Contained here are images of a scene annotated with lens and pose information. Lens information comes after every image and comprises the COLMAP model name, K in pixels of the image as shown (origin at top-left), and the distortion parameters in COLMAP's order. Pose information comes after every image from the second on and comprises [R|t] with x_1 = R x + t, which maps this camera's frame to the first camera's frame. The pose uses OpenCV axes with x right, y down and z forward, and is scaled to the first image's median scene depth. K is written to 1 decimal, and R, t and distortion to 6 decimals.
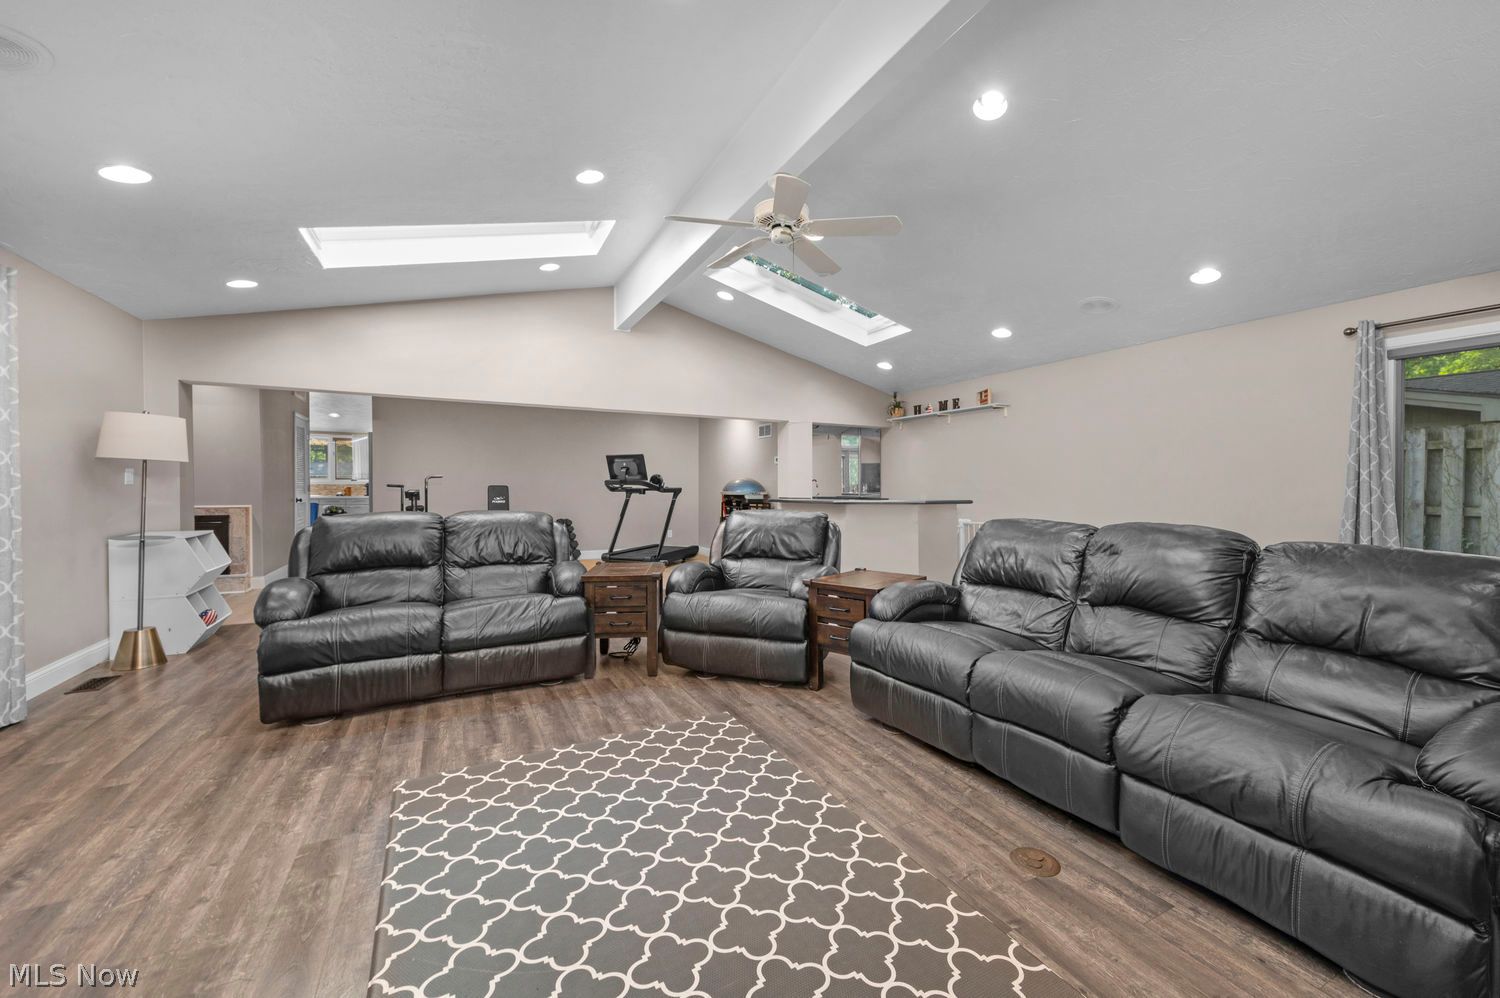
lens RADIAL K [[597.3, 0, 768.4], [0, 597.3, 496.5], [0, 0, 1]] dist [0.009793, -0.000312]
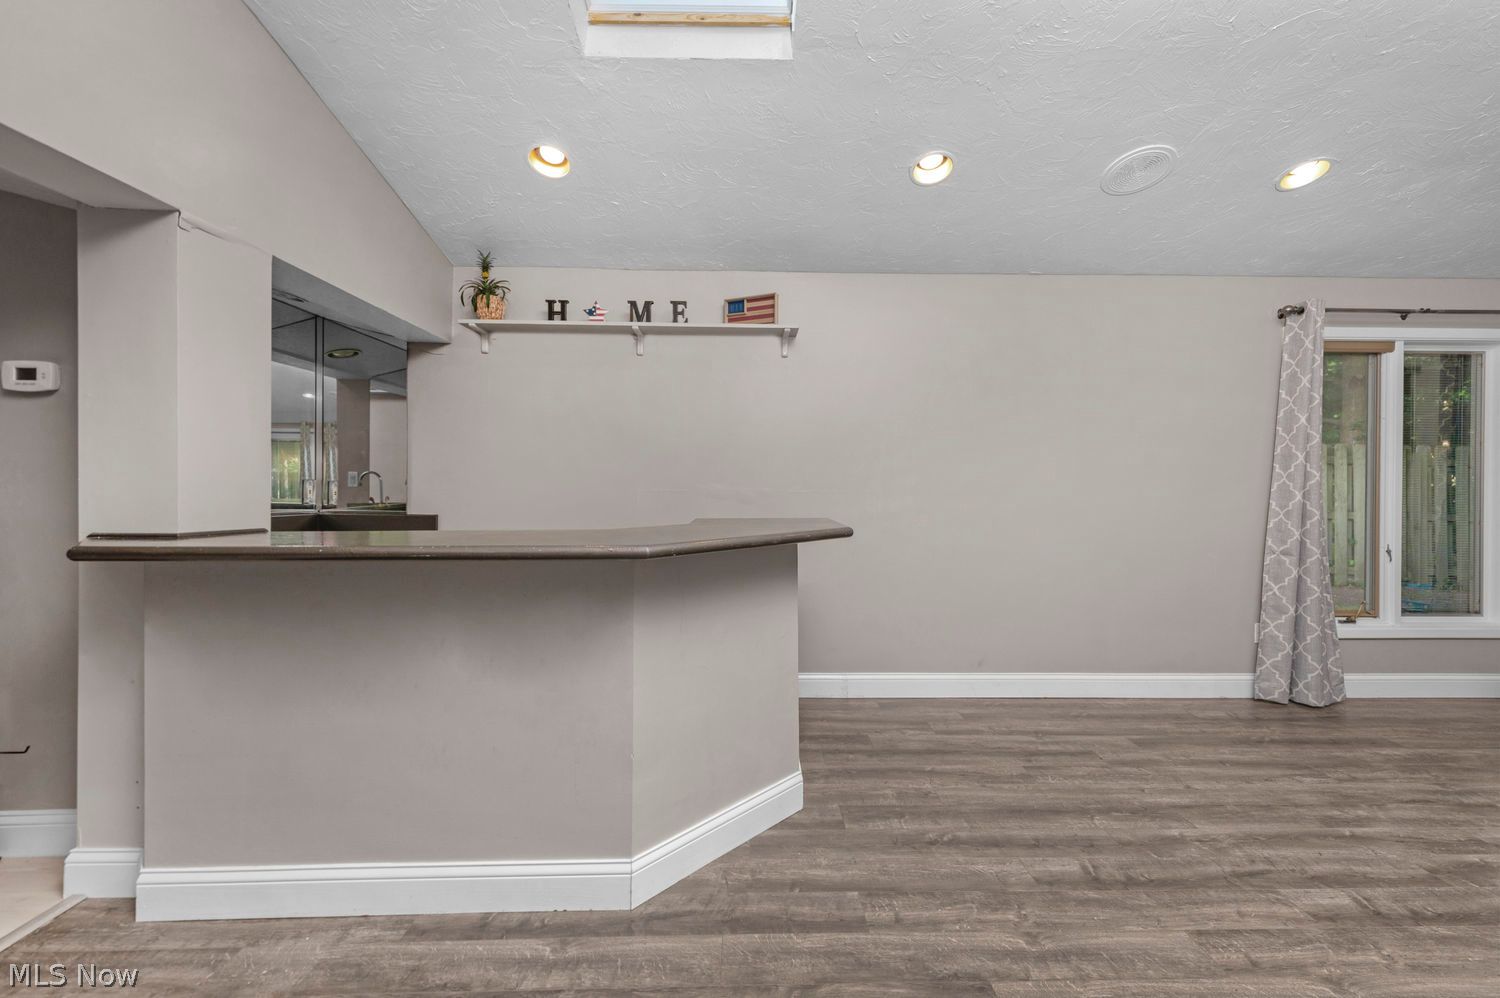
lens RADIAL K [[603.7, 0, 761.8], [0, 603.7, 490.1], [0, 0, 1]] dist [-0.000868, -0.000403]
pose [[0.439738, -0.004141, 0.898117, -0.085562], [0.008702, 0.999962, 0.000350, -0.010516], [-0.898084, 0.007661, 0.439757, 0.671842]]
